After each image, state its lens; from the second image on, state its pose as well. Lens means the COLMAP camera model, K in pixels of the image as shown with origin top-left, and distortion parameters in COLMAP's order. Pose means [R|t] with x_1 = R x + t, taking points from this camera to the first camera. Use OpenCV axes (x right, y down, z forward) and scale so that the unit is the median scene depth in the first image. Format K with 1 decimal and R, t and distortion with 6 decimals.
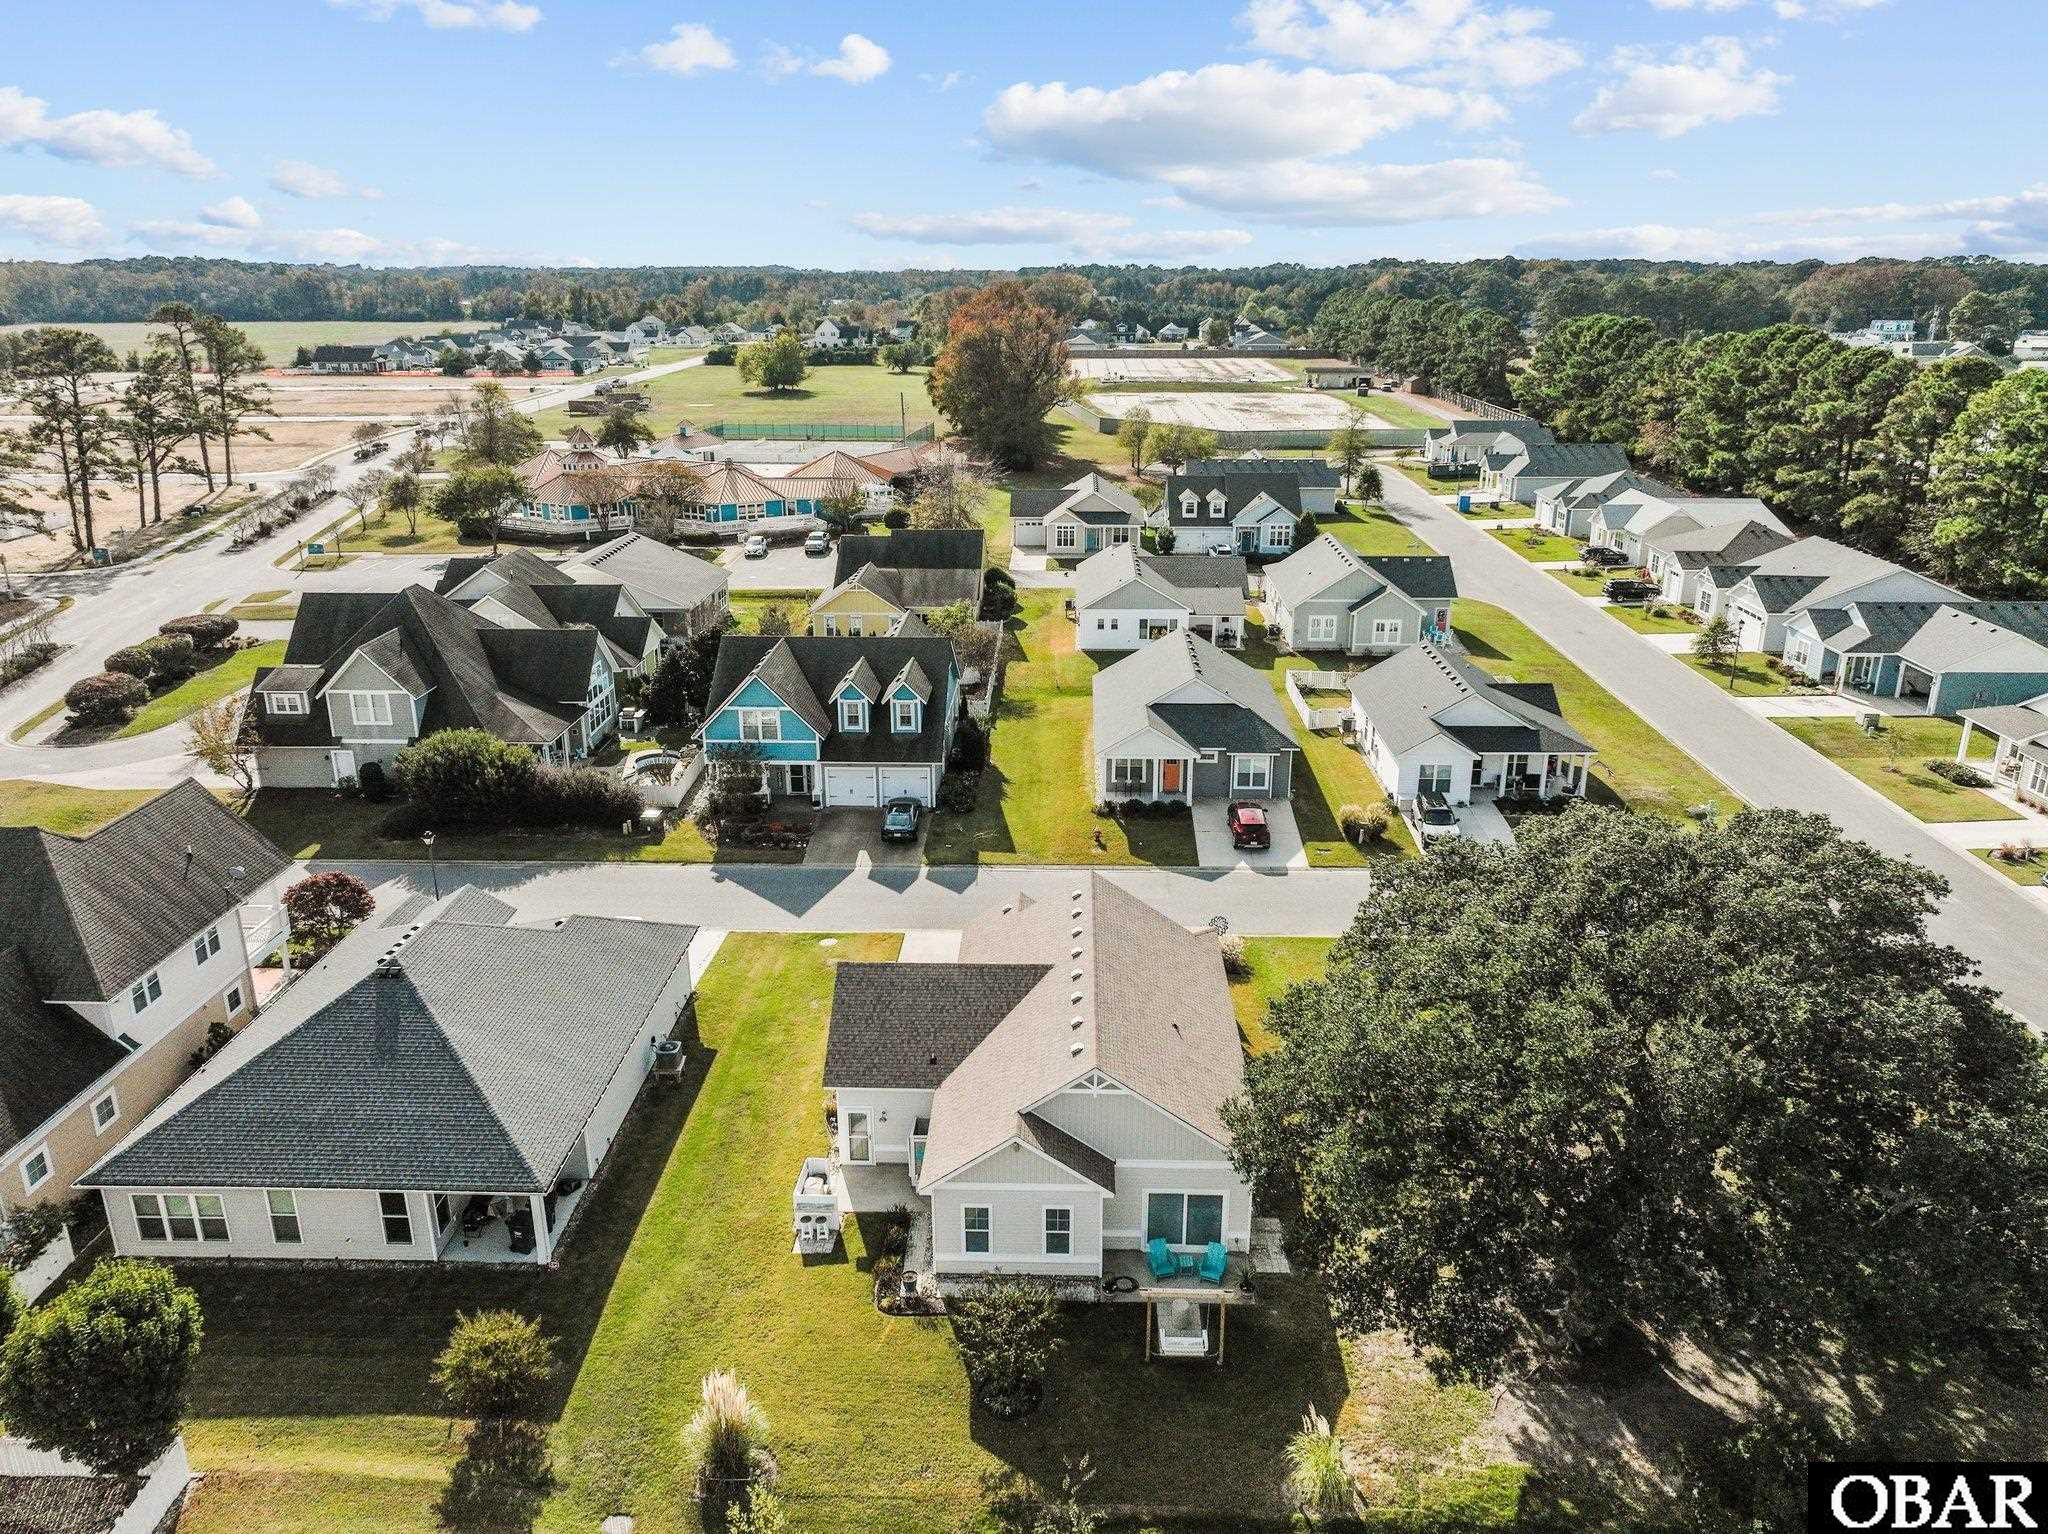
lens RADIAL K [[1435.7, 0, 1023.4], [0, 1435.7, 769.5], [0, 0, 1]] dist [0.000771, -0.001898]
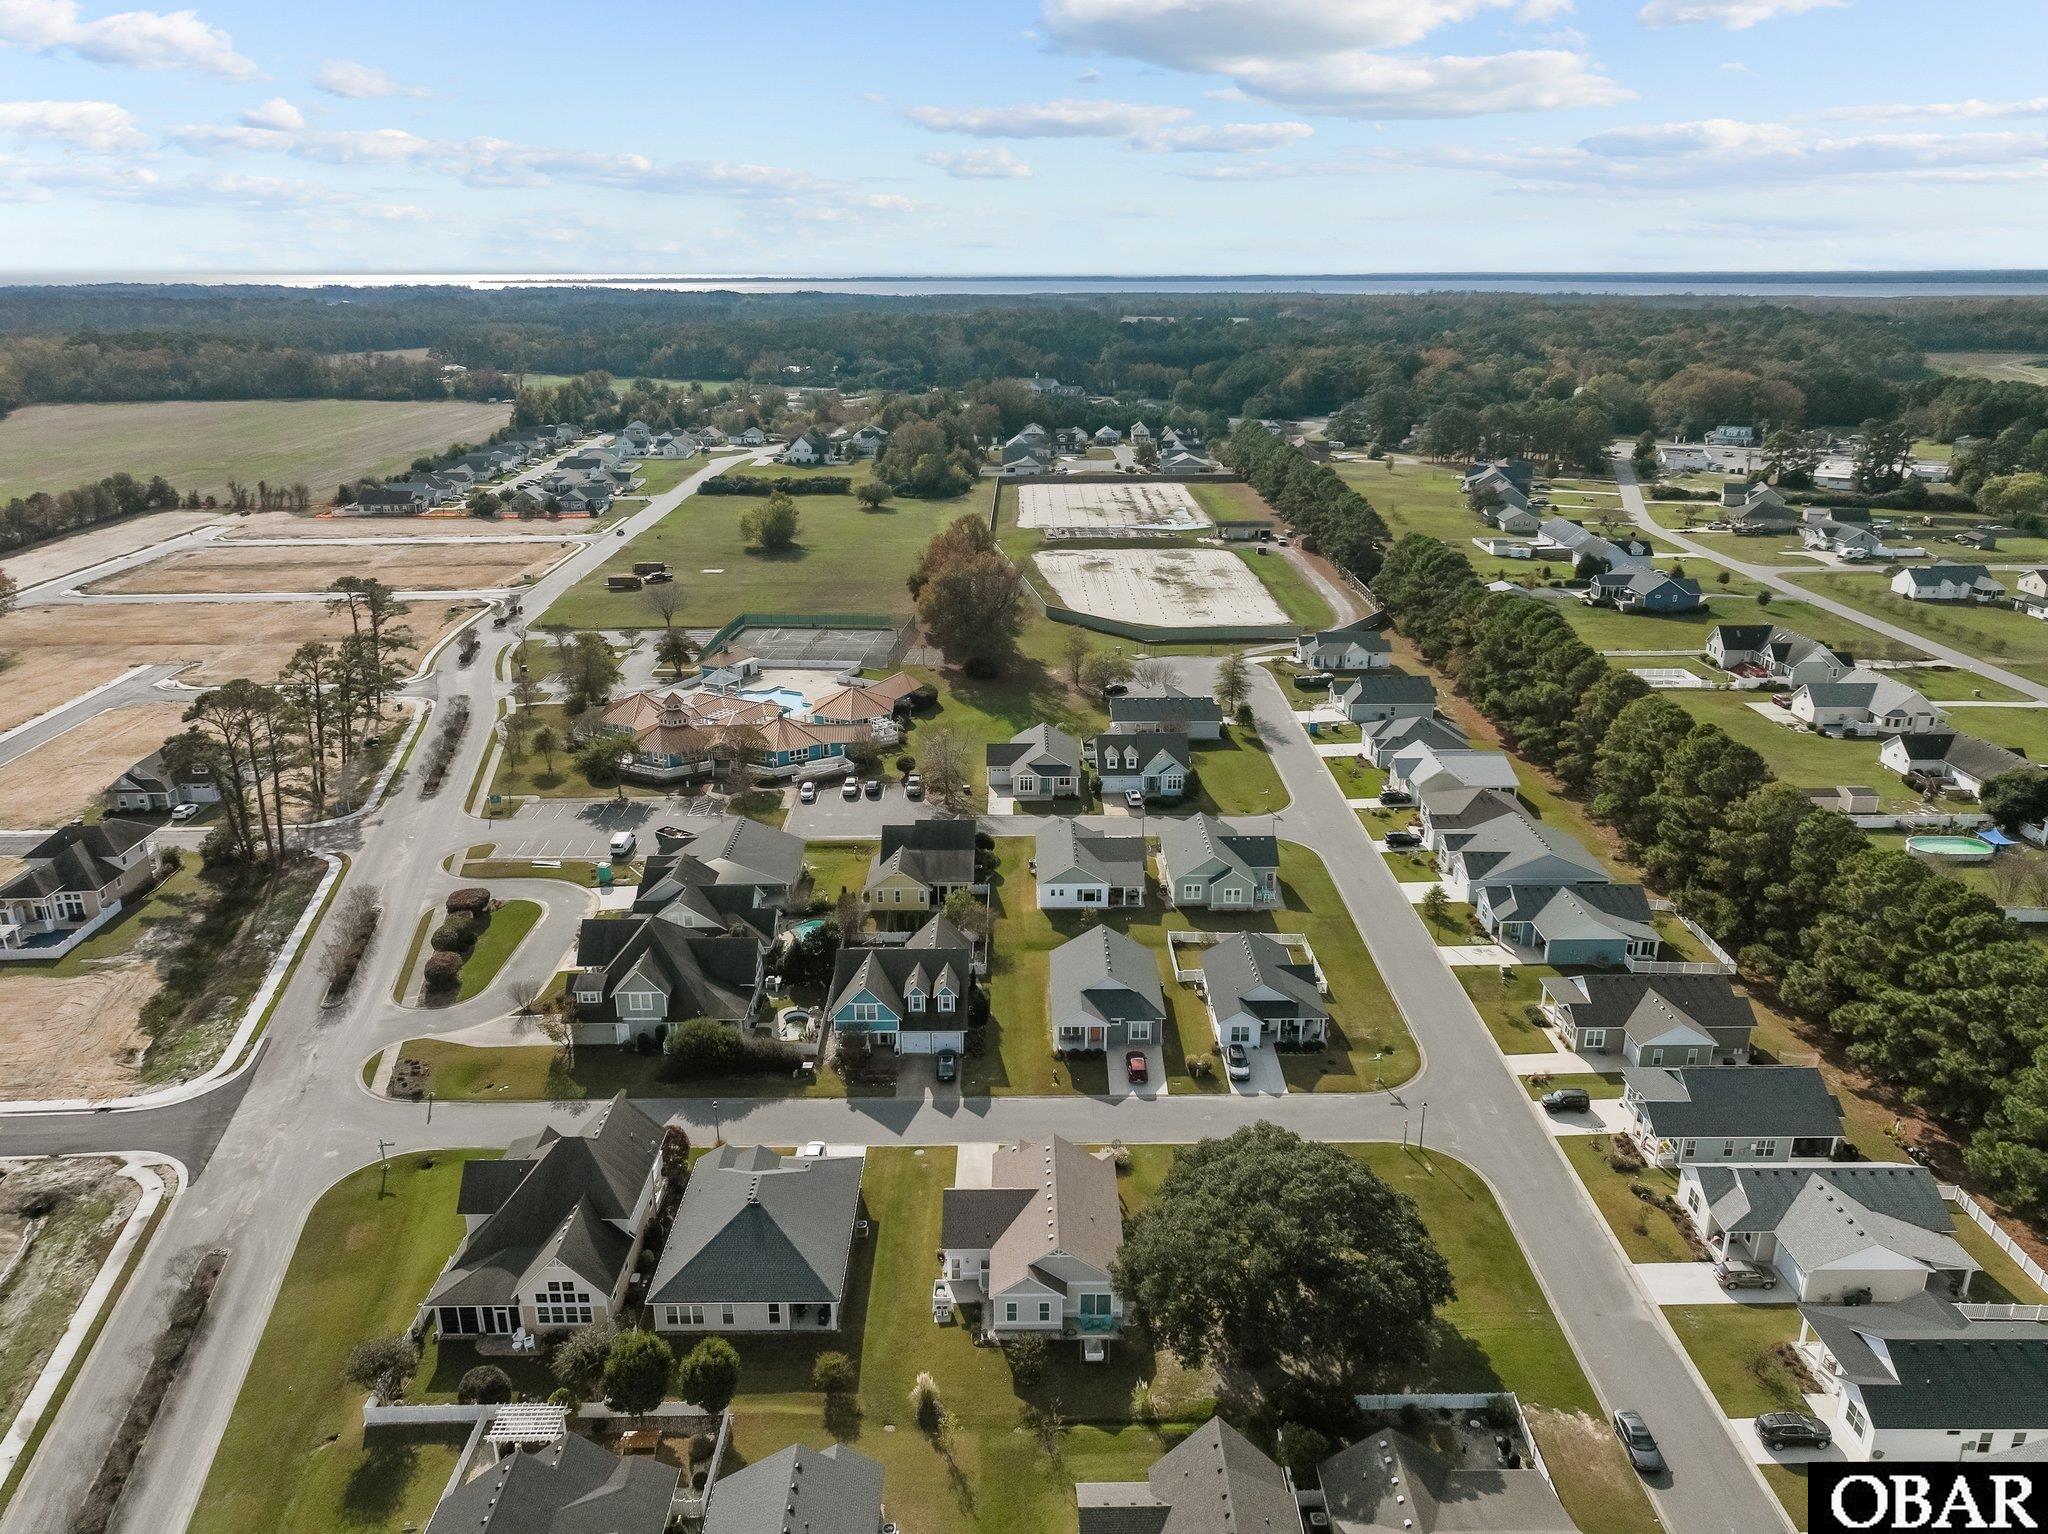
lens RADIAL K [[1435.7, 0, 1024.2], [0, 1435.7, 764.4], [0, 0, 1]] dist [0.000771, -0.001898]
pose [[0.999171, -0.012017, 0.038888, -0.052049], [0.011998, 0.999928, 0.000716, -0.340464], [-0.038893, -0.000249, 0.999243, -0.803627]]
